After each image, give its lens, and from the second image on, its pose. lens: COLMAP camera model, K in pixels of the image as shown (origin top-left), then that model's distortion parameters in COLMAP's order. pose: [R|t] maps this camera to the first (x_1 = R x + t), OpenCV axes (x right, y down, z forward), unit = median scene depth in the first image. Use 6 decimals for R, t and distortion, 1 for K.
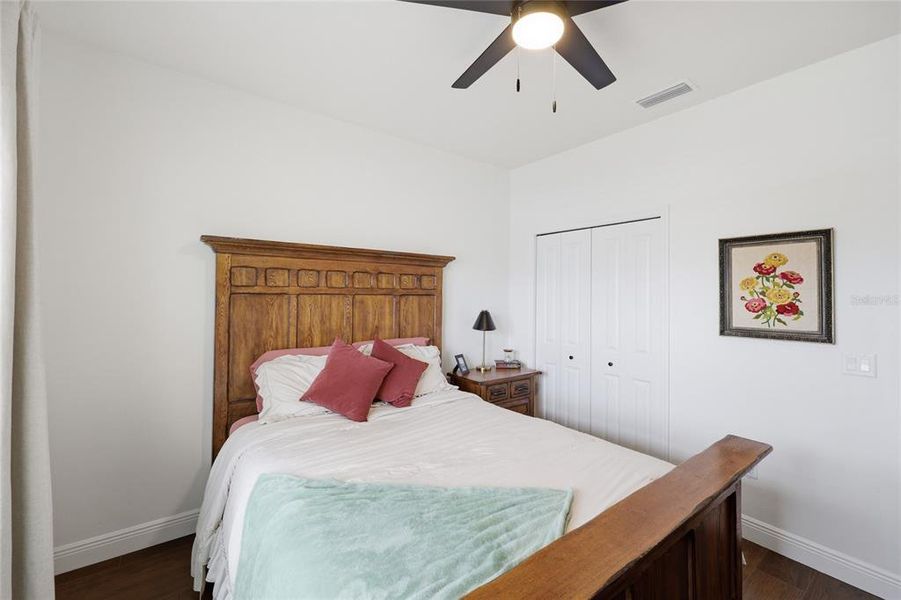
lens RADIAL K [[364.0, 0, 449.4], [0, 364.0, 297.4], [0, 0, 1]] dist [0.002170, -0.001080]
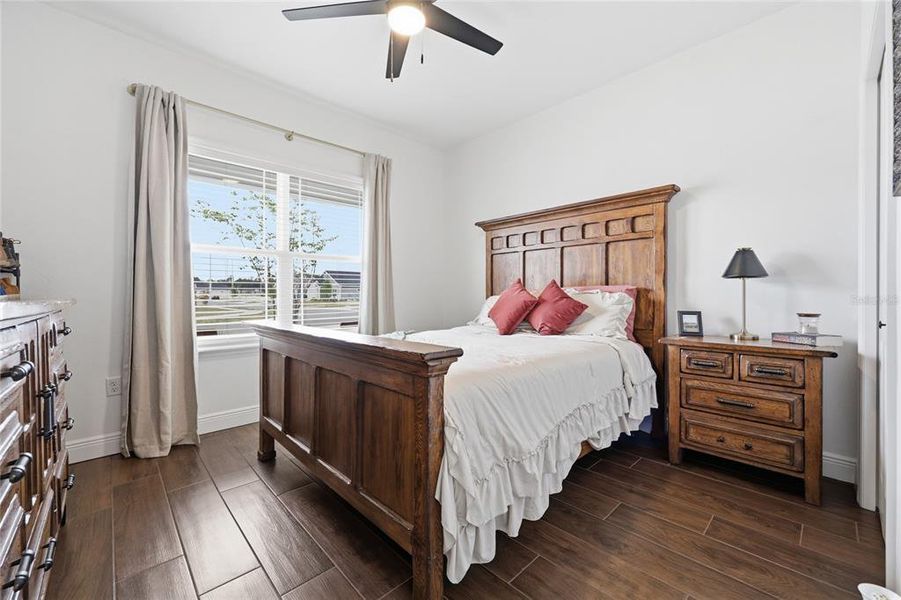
lens RADIAL K [[364.0, 0, 451.7], [0, 364.0, 296.4], [0, 0, 1]] dist [0.002170, -0.001080]
pose [[0.145831, -0.001828, -0.989308, 0.759403], [0.001803, 0.999997, -0.001582, 0.137174], [0.989308, -0.001553, 0.145834, 0.428250]]
